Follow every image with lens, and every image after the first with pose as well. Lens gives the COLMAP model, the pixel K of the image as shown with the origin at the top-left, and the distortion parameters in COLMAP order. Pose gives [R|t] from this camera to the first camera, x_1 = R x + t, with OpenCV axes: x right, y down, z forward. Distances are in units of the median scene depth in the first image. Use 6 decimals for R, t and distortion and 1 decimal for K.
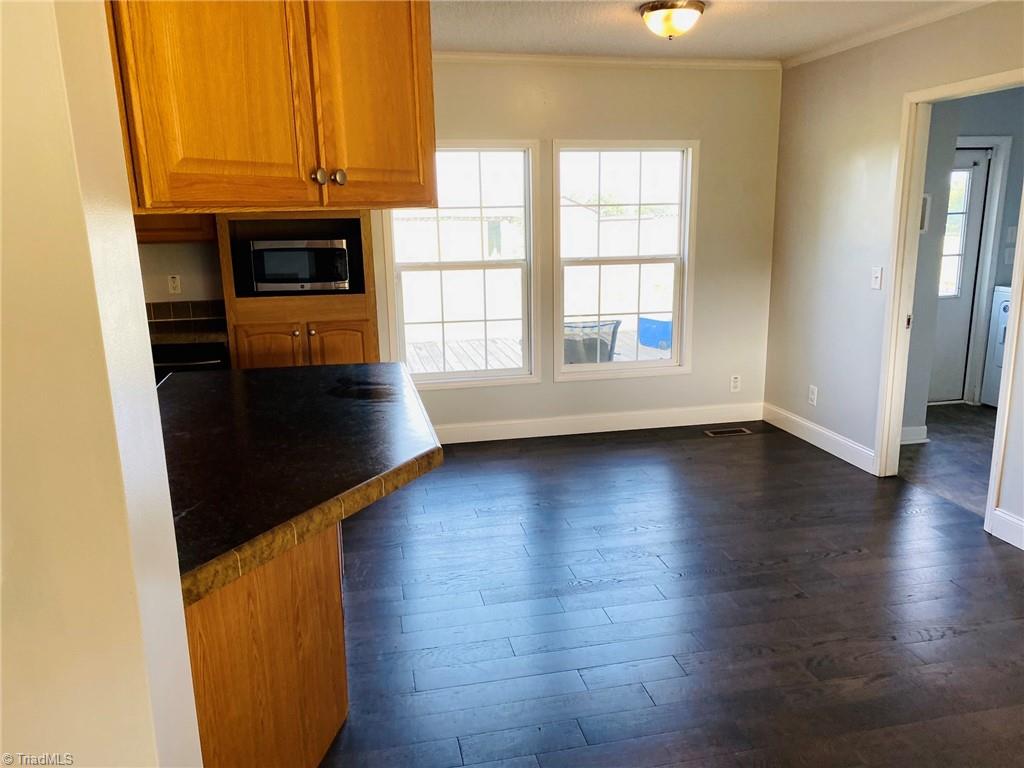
lens RADIAL K [[783.8, 0, 512.7], [0, 783.8, 385.7], [0, 0, 1]] dist [0.005332, -0.004911]
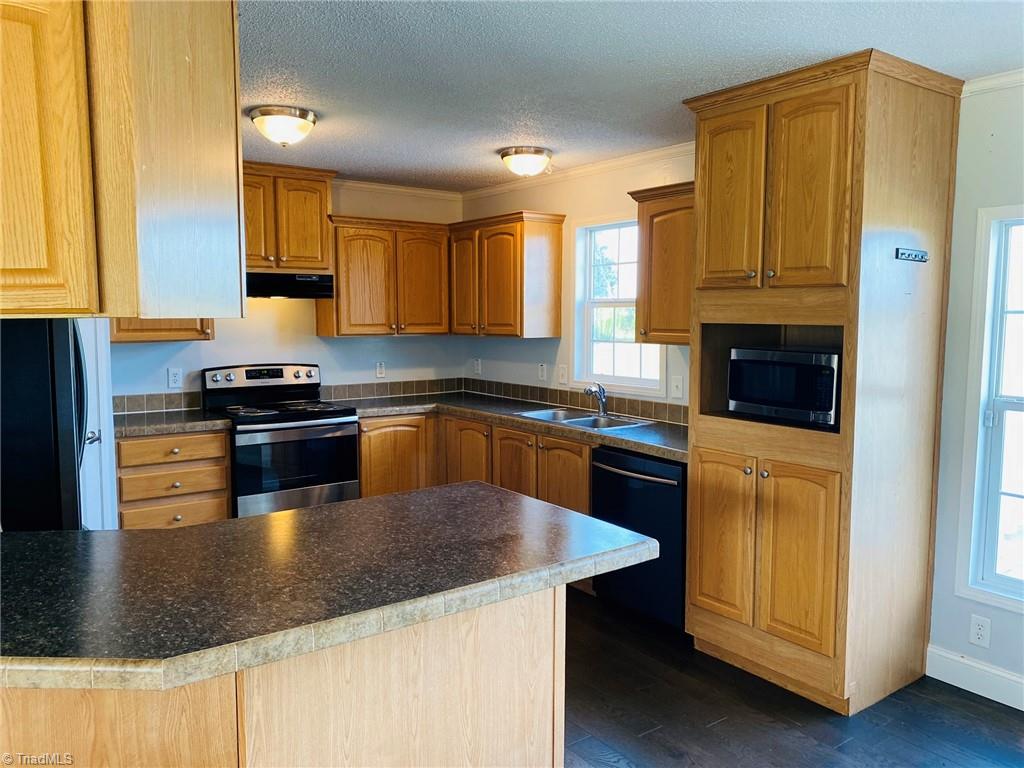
lens RADIAL K [[783.8, 0, 511.8], [0, 783.8, 383.5], [0, 0, 1]] dist [0.005332, -0.004911]
pose [[0.402053, 0.100783, -0.910053, 0.318123], [-0.206712, 0.978254, 0.017013, -0.114616], [0.891978, 0.181278, 0.414143, 0.458897]]
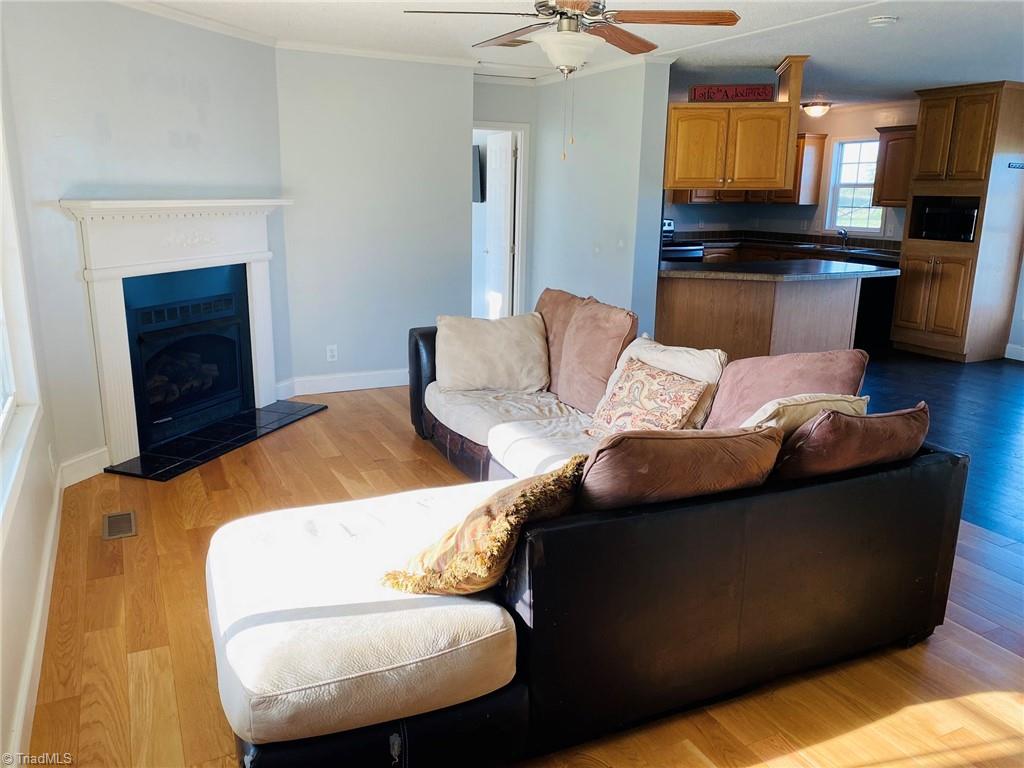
lens RADIAL K [[783.8, 0, 510.7], [0, 783.8, 386.1], [0, 0, 1]] dist [0.005332, -0.004911]
pose [[0.242579, 0.254361, -0.936192, 1.208944], [-0.223188, 0.953763, 0.201304, 0.055217], [0.944110, 0.160115, 0.288133, -0.349385]]
